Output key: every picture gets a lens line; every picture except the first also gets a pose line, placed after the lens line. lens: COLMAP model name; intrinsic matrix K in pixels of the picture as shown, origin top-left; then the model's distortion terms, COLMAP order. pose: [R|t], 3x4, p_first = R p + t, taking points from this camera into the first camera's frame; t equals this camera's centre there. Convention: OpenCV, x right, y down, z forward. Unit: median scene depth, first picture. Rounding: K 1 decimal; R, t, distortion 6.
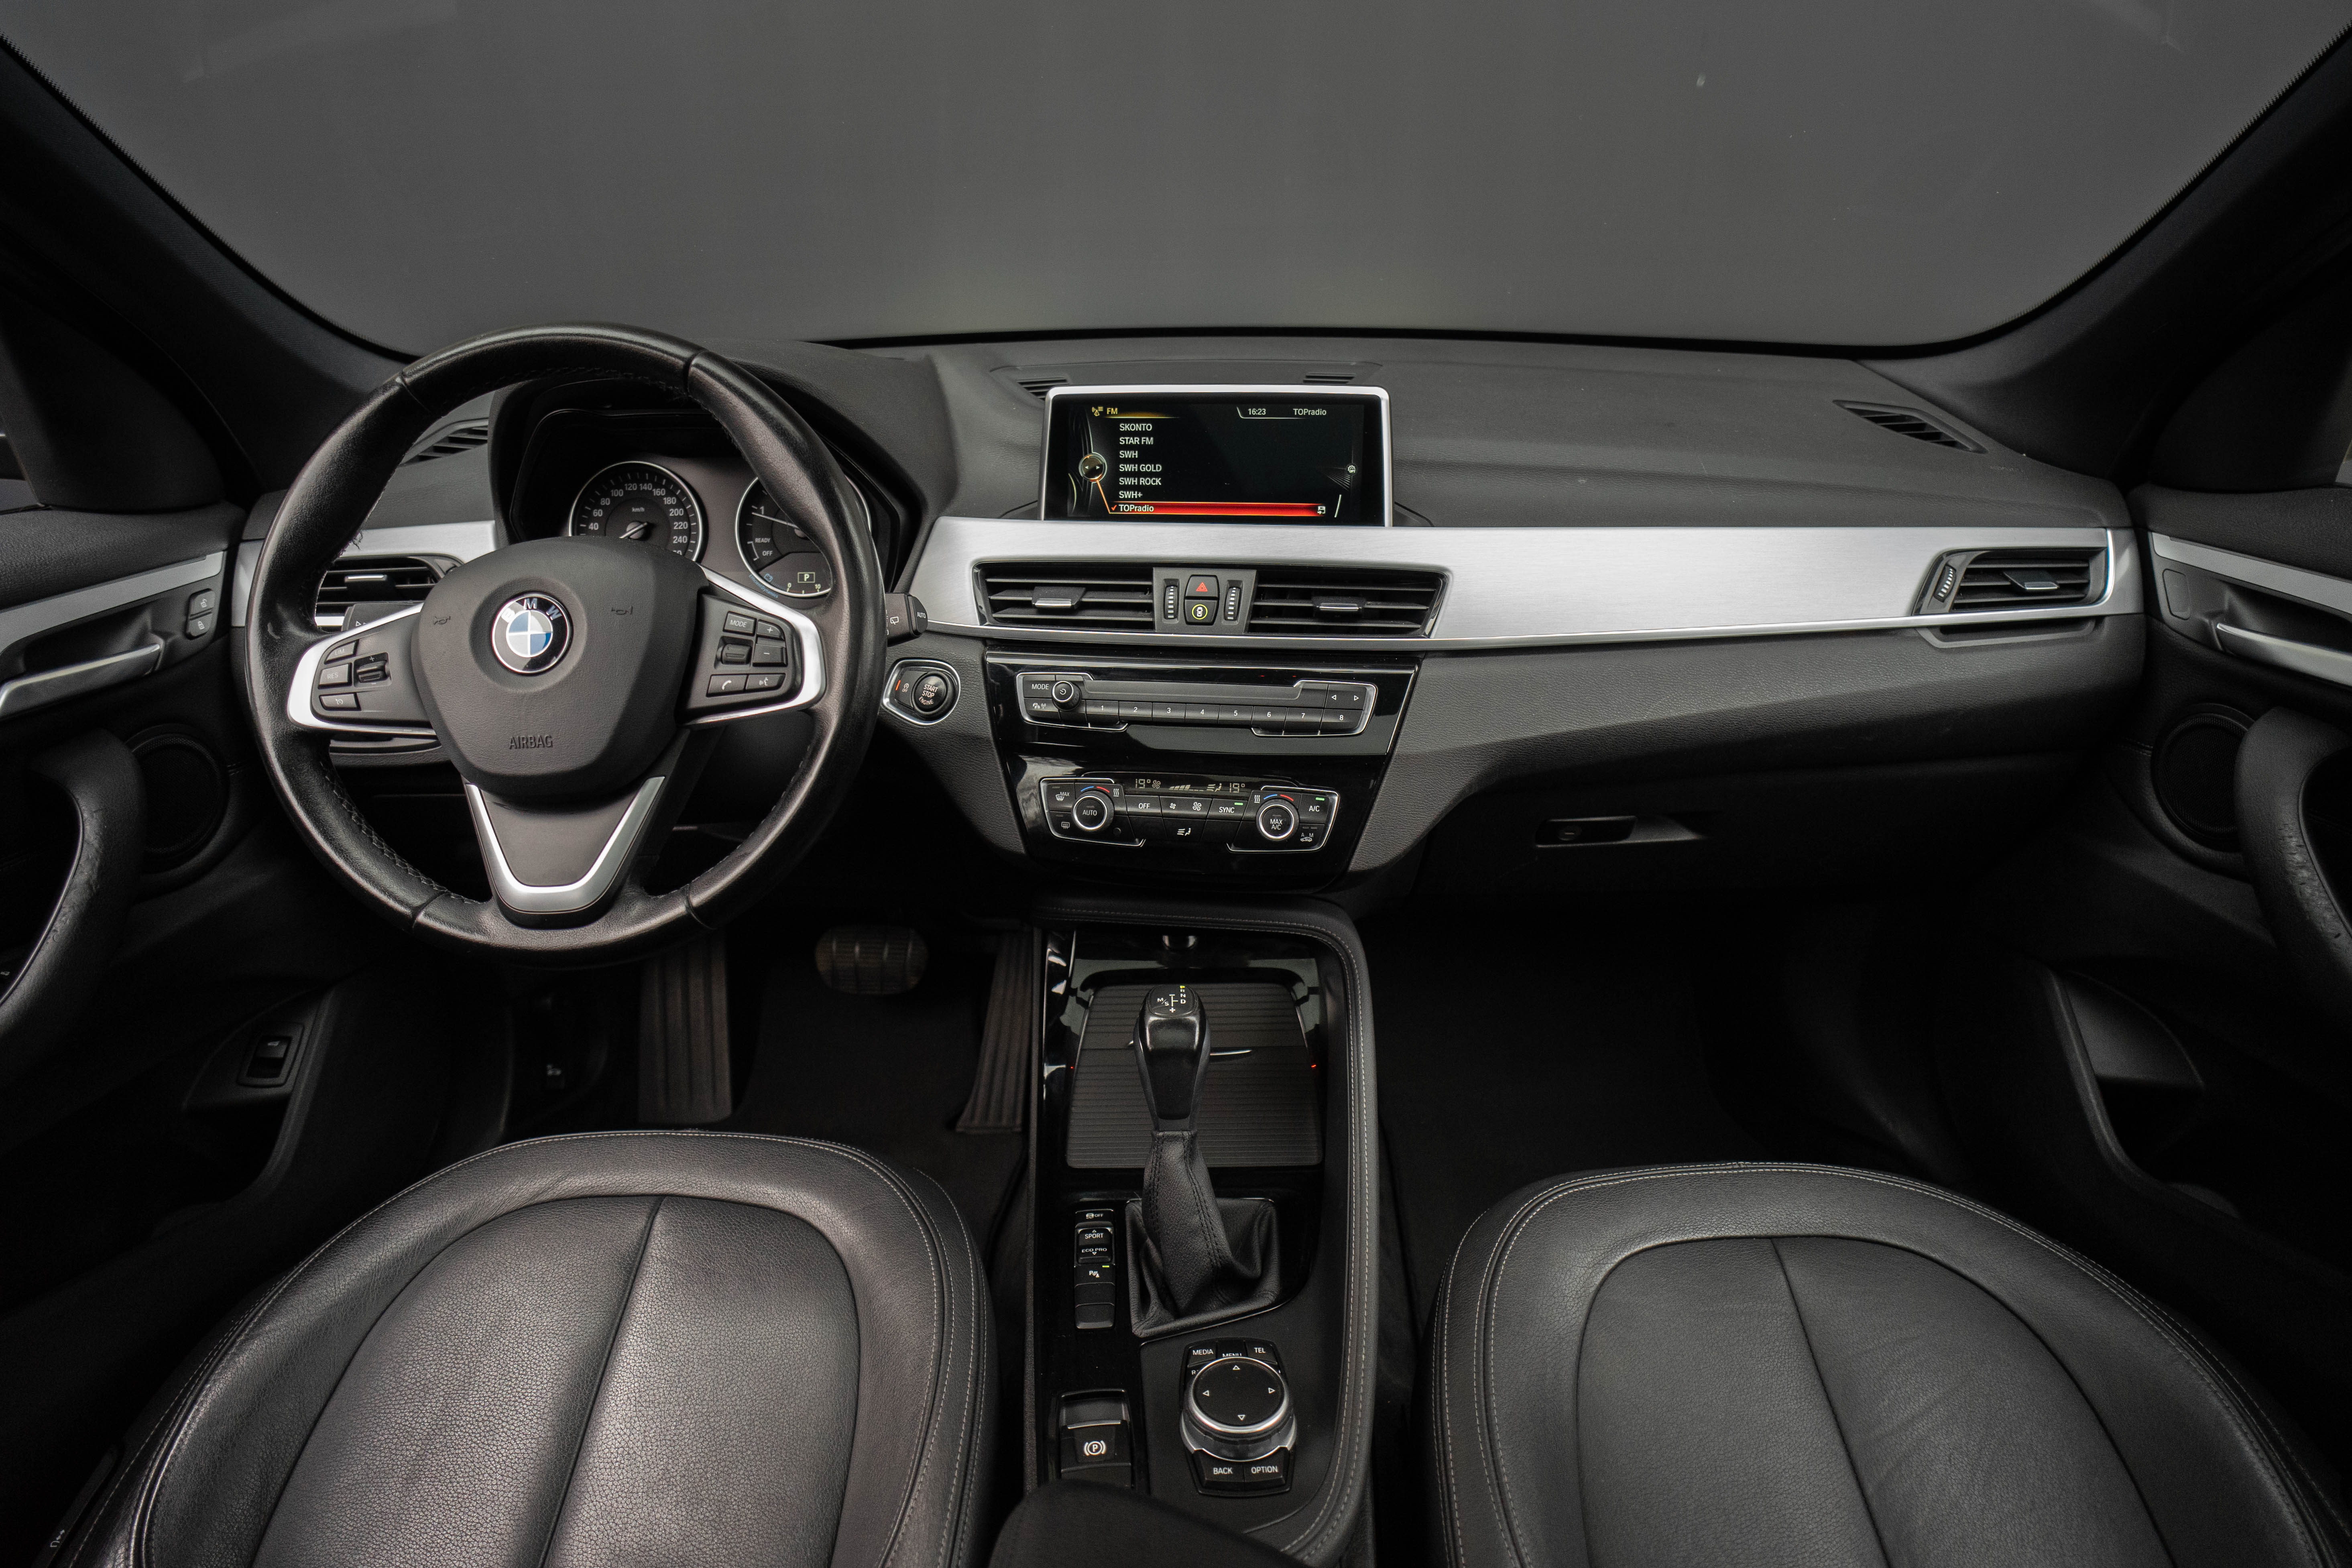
lens RADIAL K [[1234.7, 0, 1197.8], [0, 1234.7, 793.4], [0, 0, 1]] dist [-0.044962, 0.011238]
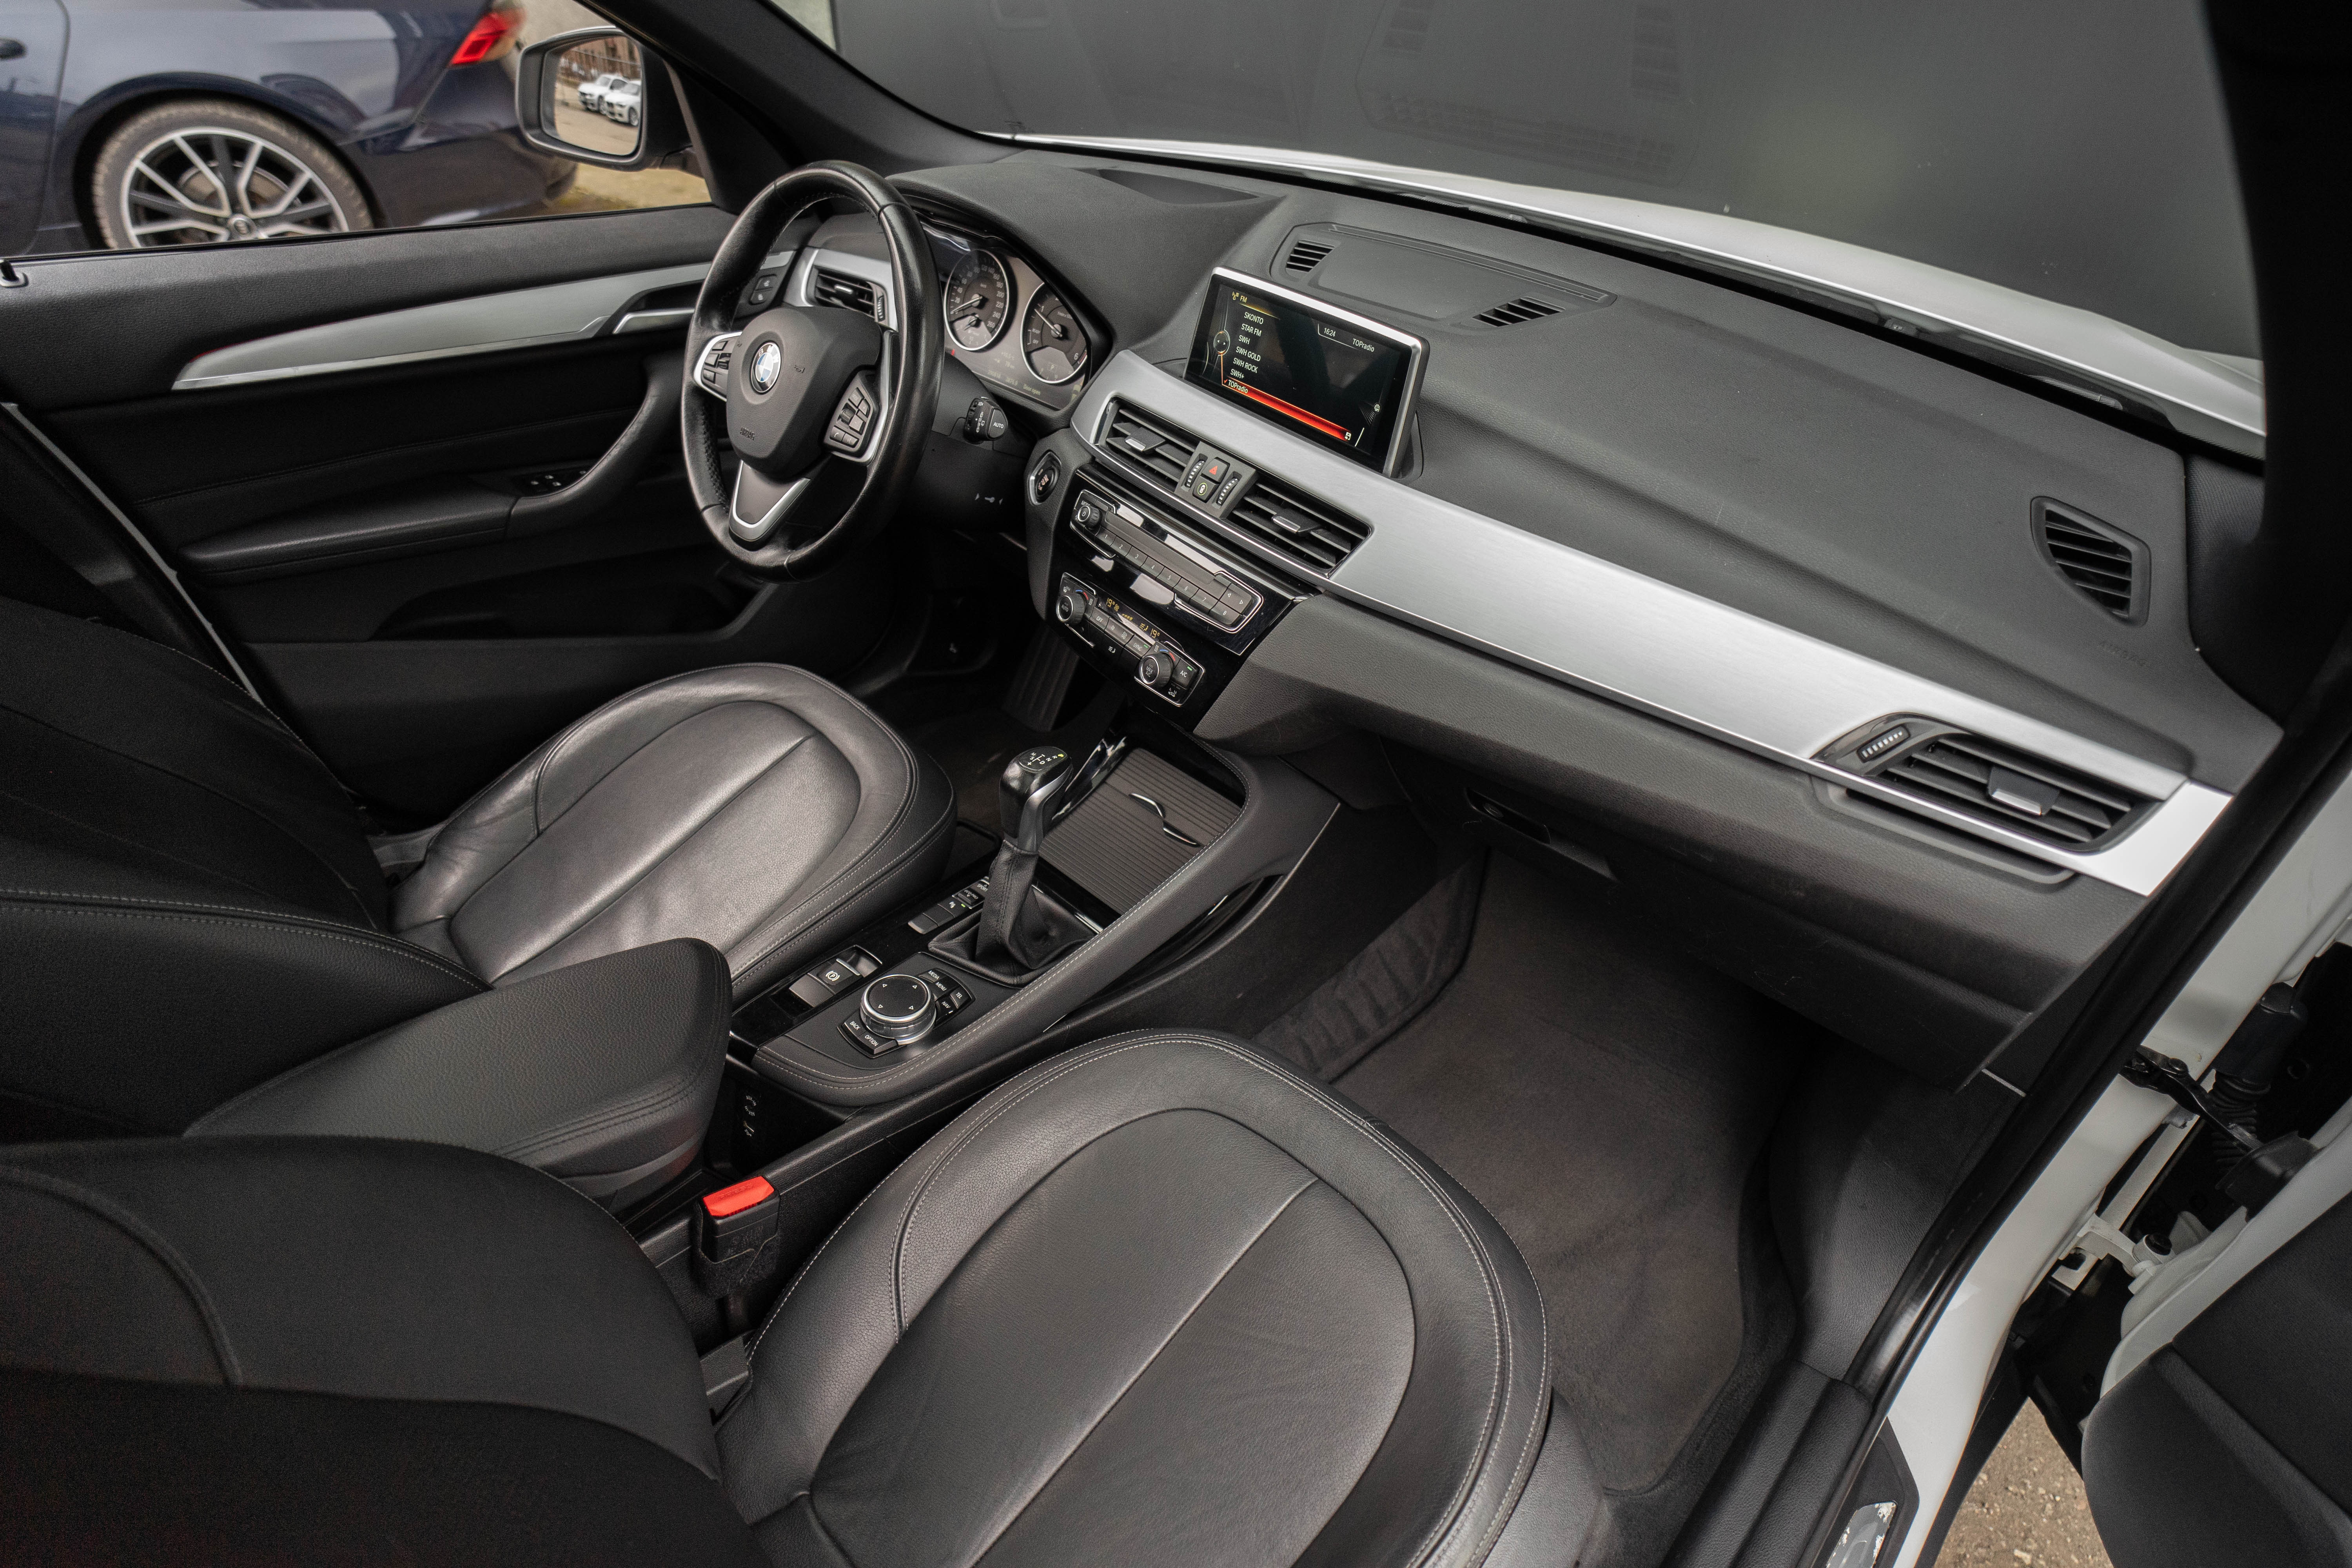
lens RADIAL K [[1234.7, 0, 1169.9], [0, 1234.7, 790.4], [0, 0, 1]] dist [-0.044962, 0.011238]
pose [[0.710354, 0.457446, -0.534920, 0.736572], [-0.332118, 0.887917, 0.318277, -0.250880], [0.620560, -0.048433, 0.782662, 0.023060]]
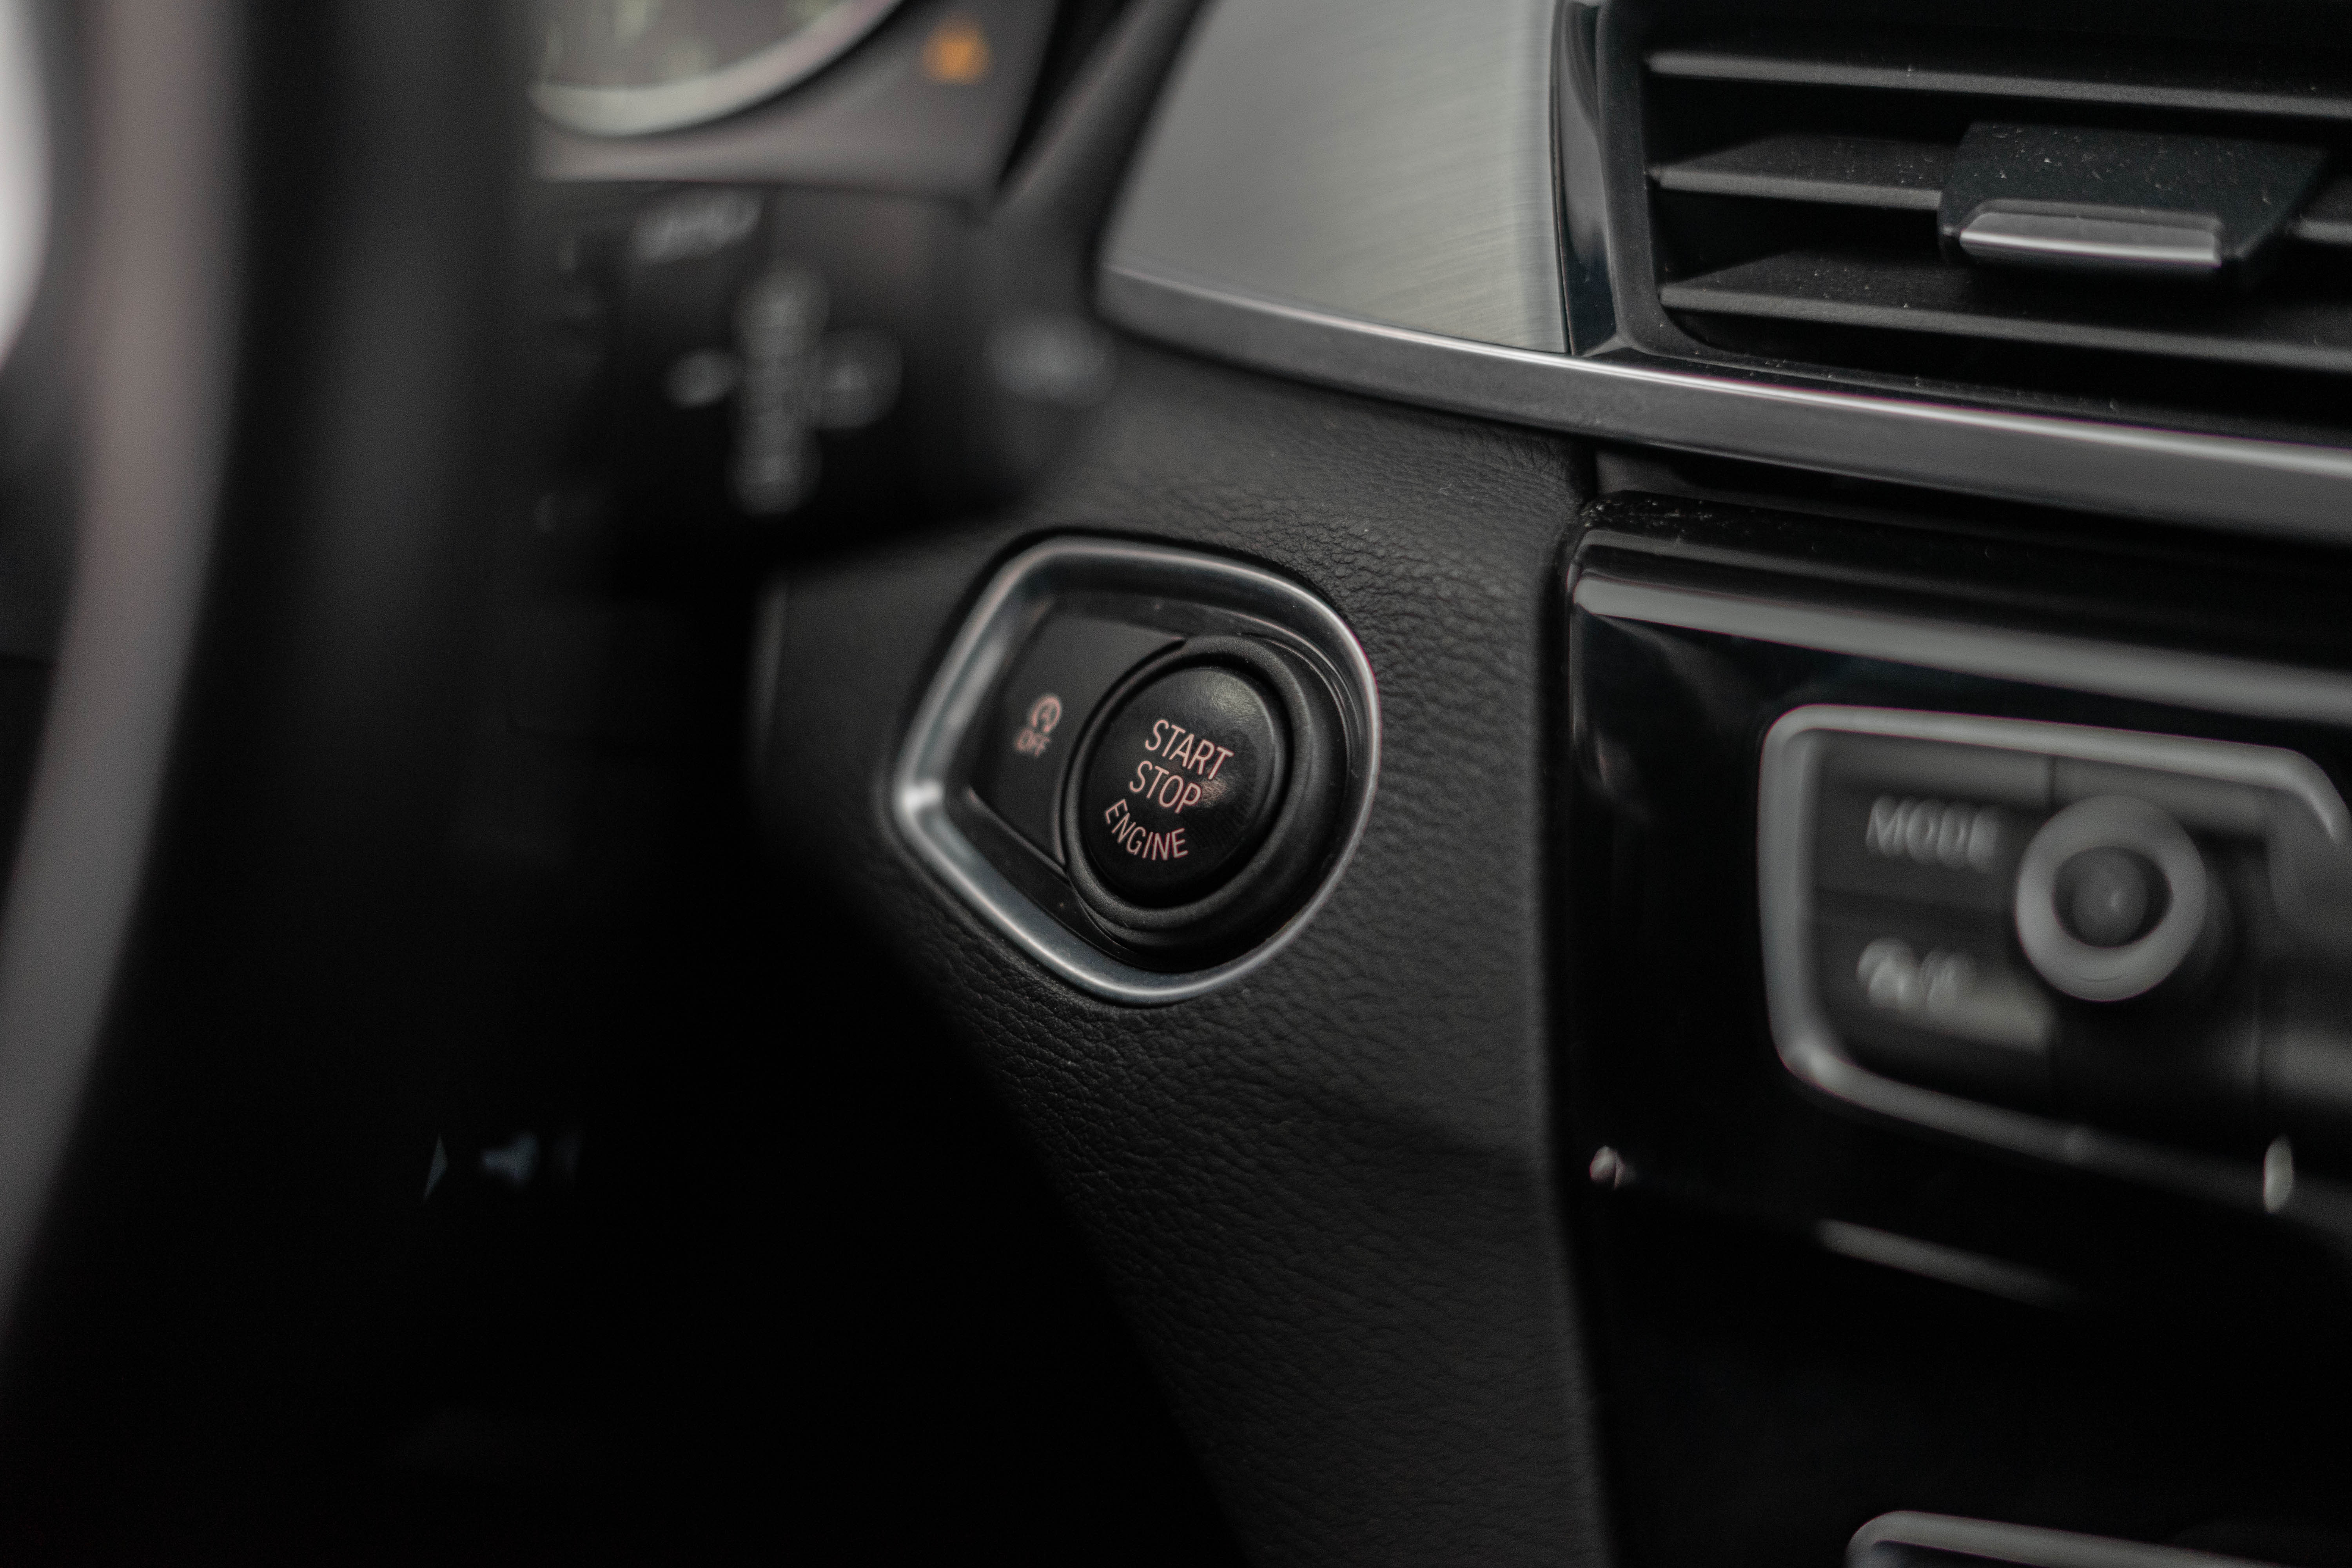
lens RADIAL K [[3795.1, 0, 1177.2], [0, 3795.1, 784.2], [0, 0, 1]] dist [-0.090840, 0.000000]
pose [[0.945725, 0.104570, -0.307684, -0.076393], [-0.115565, 0.993143, -0.017678, -0.072155], [0.303726, 0.052276, 0.951324, 0.557773]]
